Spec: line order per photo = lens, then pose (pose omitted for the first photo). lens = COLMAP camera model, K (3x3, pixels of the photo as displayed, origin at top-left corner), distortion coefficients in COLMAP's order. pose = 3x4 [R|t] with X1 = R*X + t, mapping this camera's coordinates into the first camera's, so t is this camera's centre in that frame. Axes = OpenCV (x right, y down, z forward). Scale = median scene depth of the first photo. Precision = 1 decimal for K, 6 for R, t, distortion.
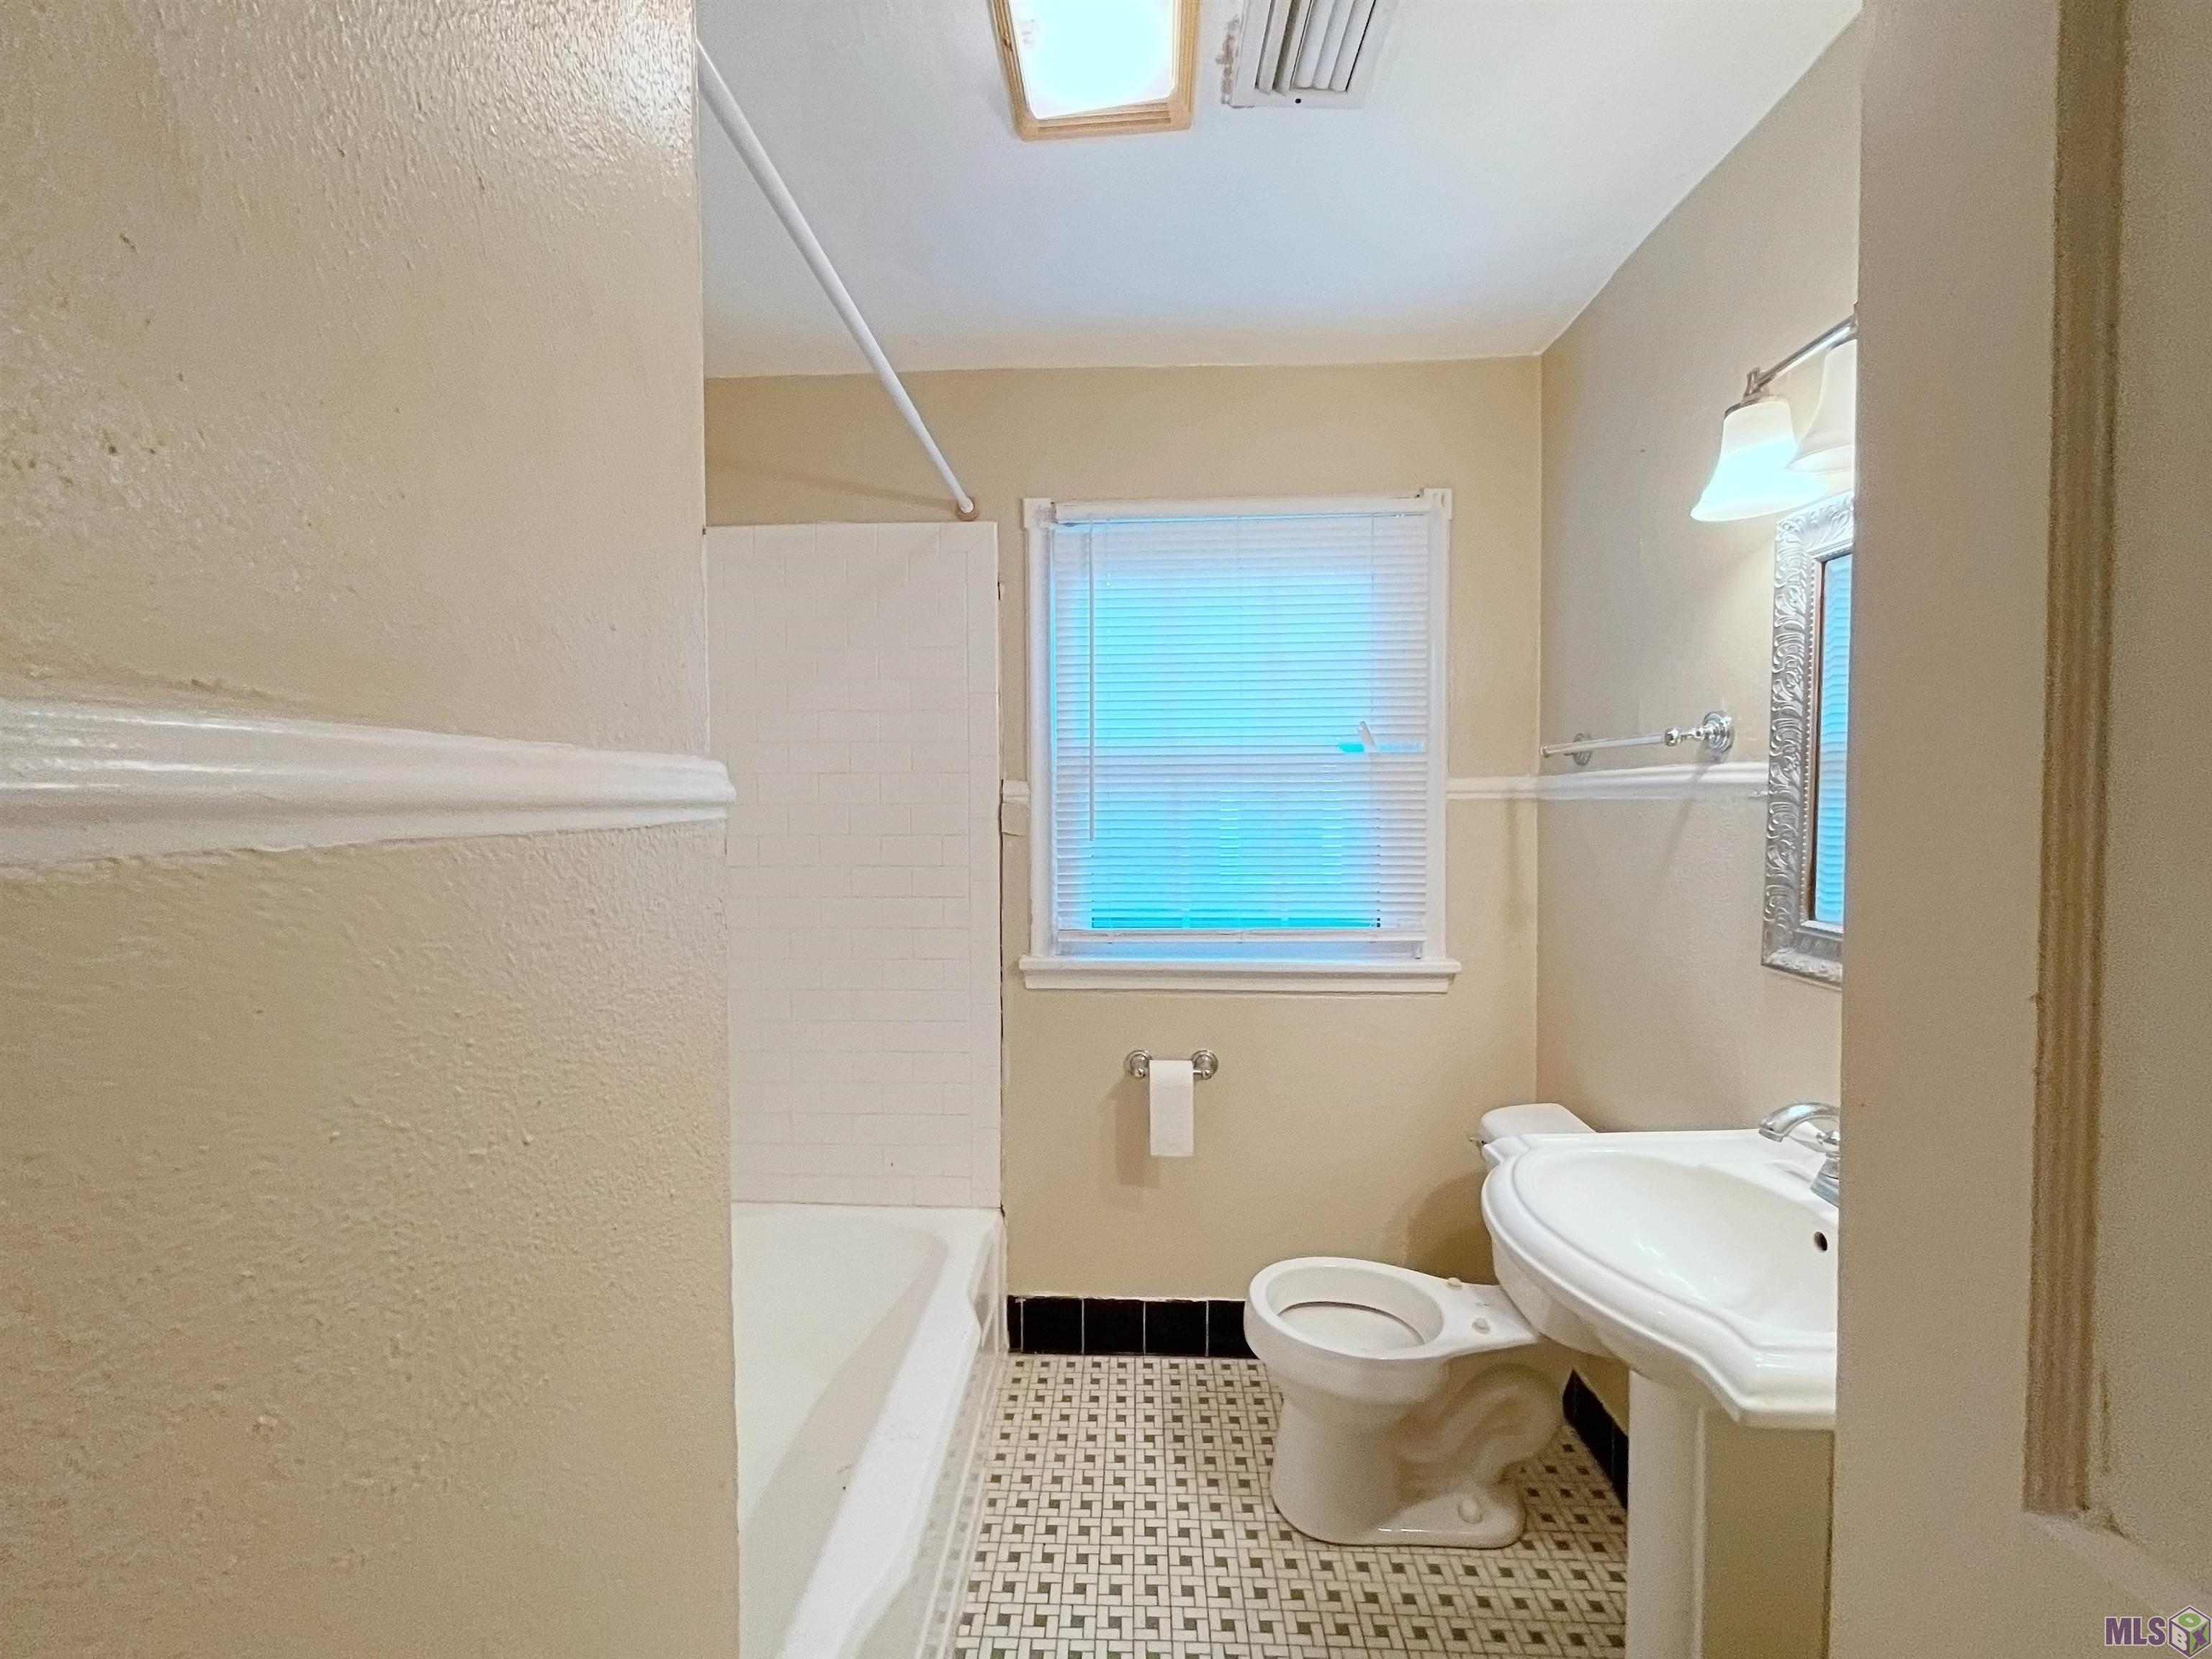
lens RADIAL K [[906.0, 0, 1098.9], [0, 906.0, 817.7], [0, 0, 1]] dist [0.006977, -0.000678]
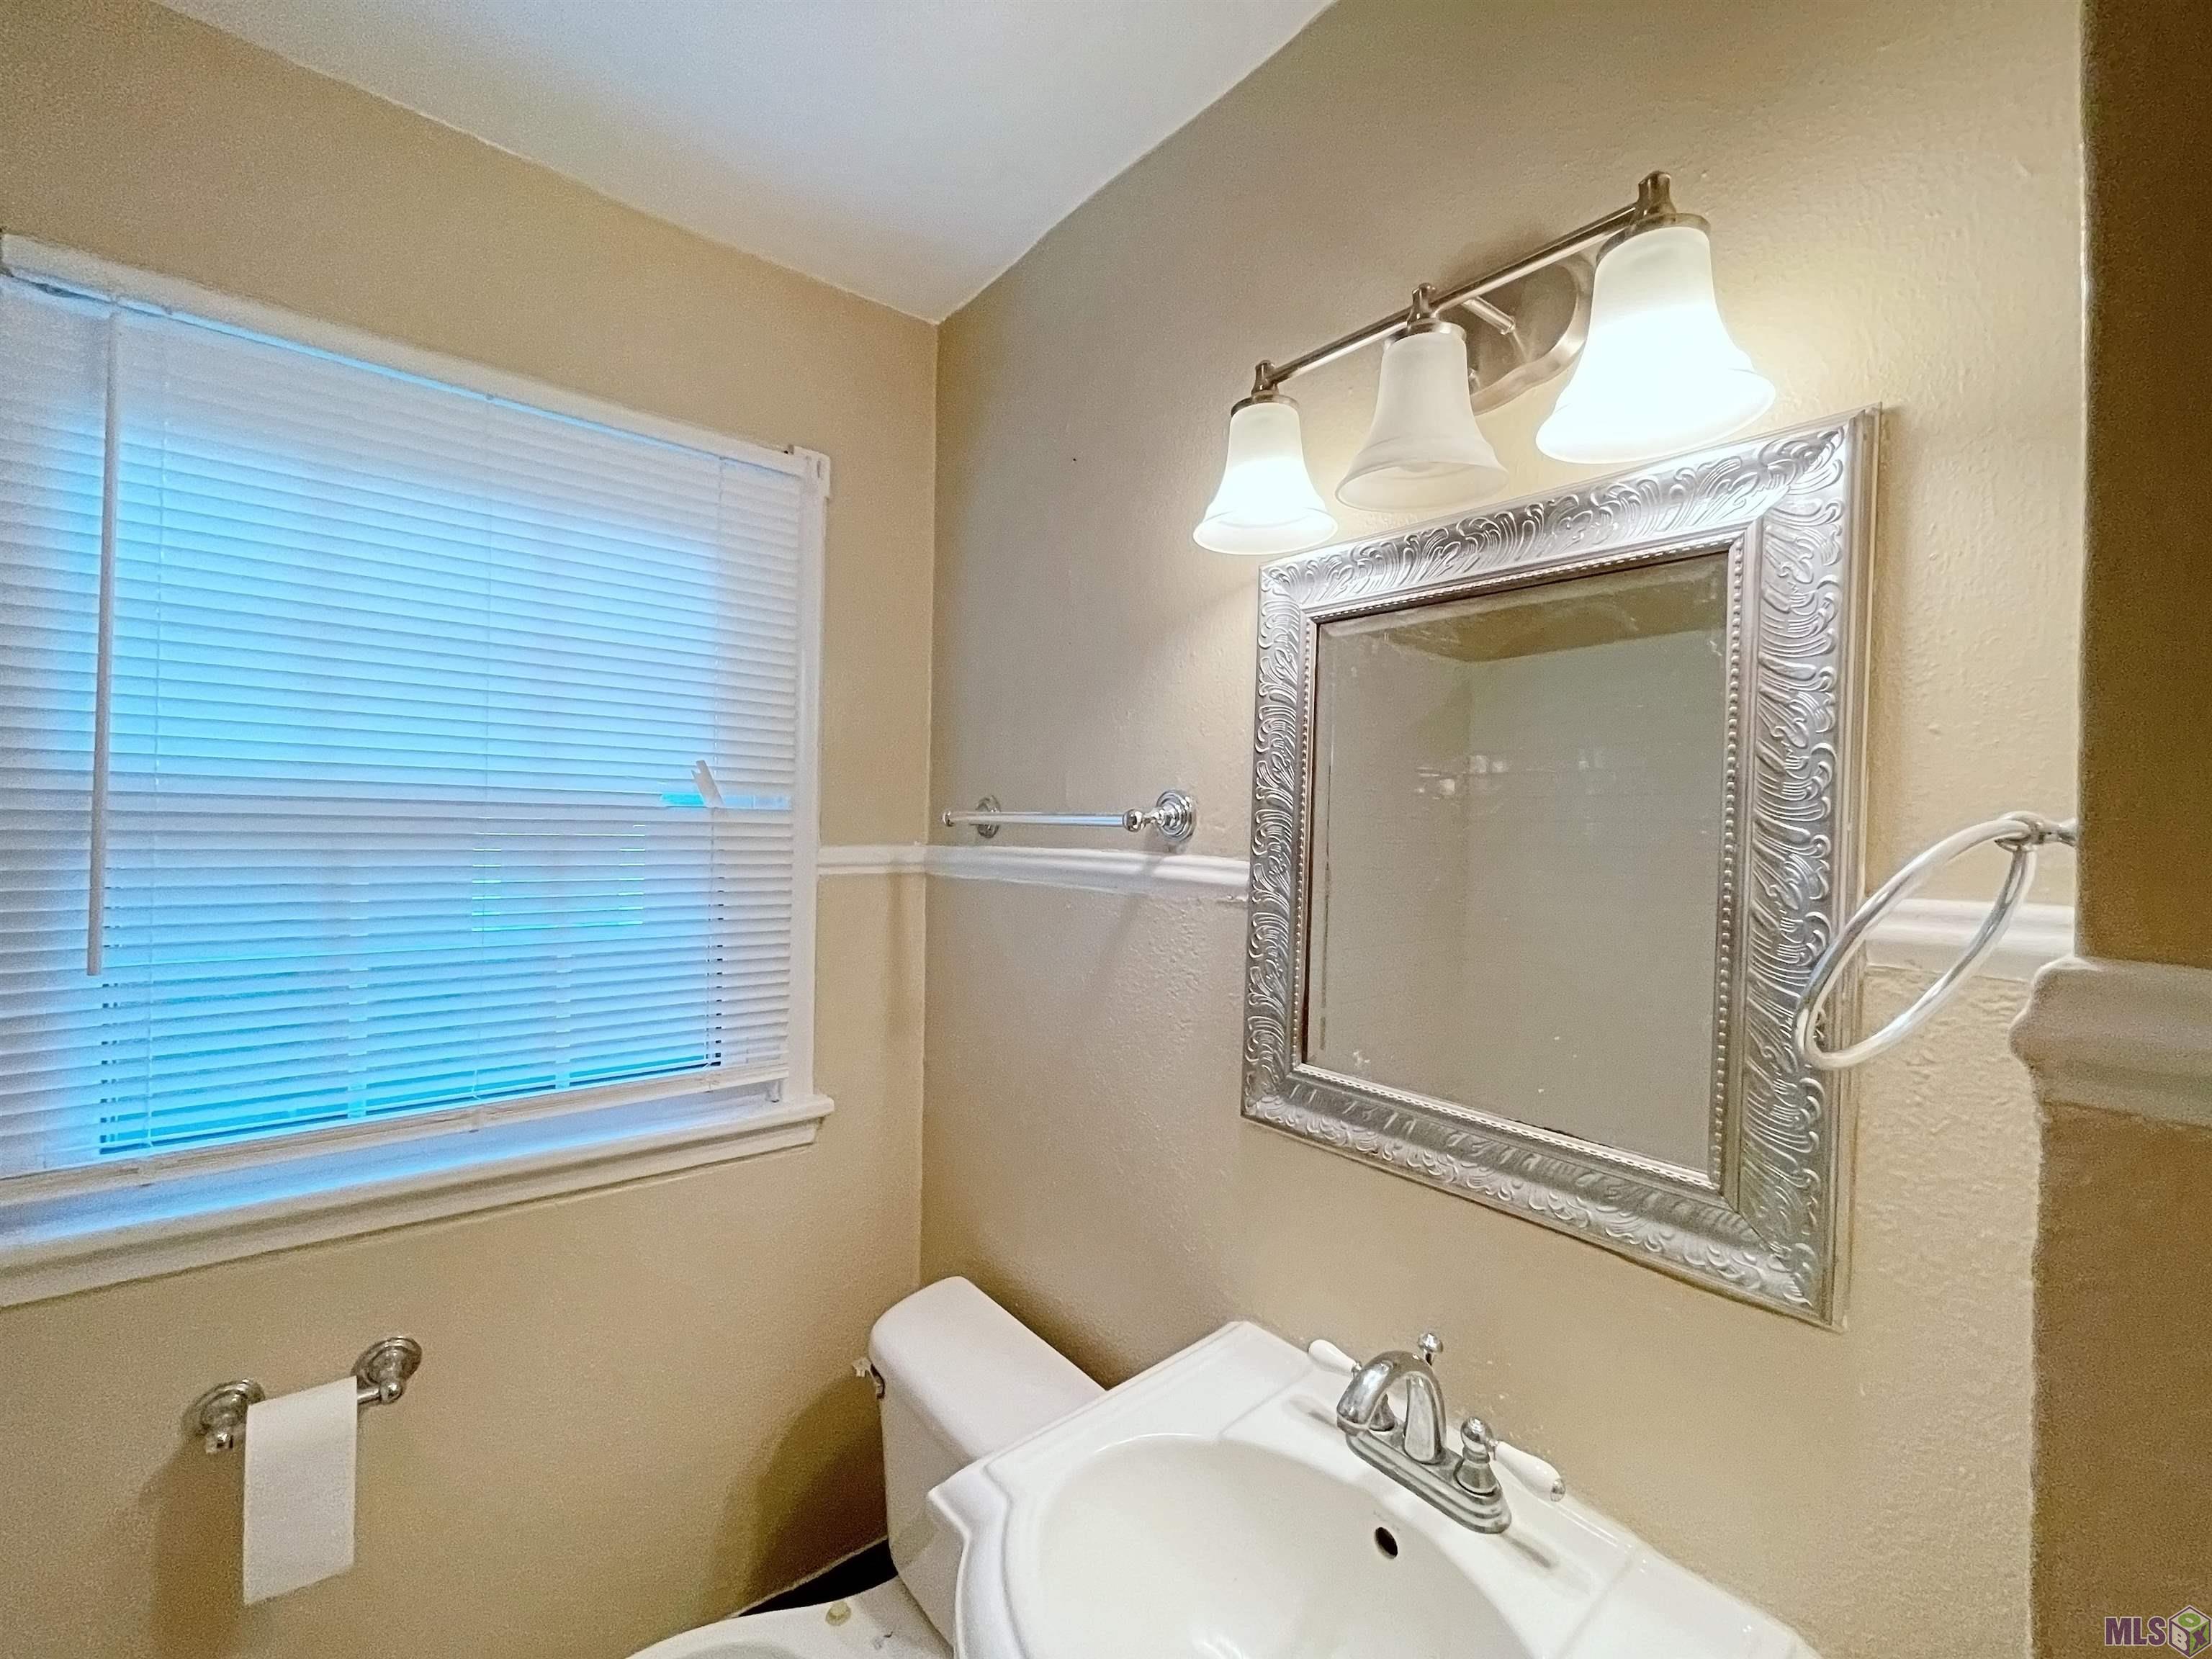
lens RADIAL K [[906.0, 0, 1093.0], [0, 906.0, 826.3], [0, 0, 1]] dist [0.006977, -0.000678]
pose [[0.745202, 0.021348, 0.666498, 0.092957], [-0.008318, 0.999707, -0.022721, -0.069423], [-0.666787, 0.011388, 0.745161, 0.470338]]
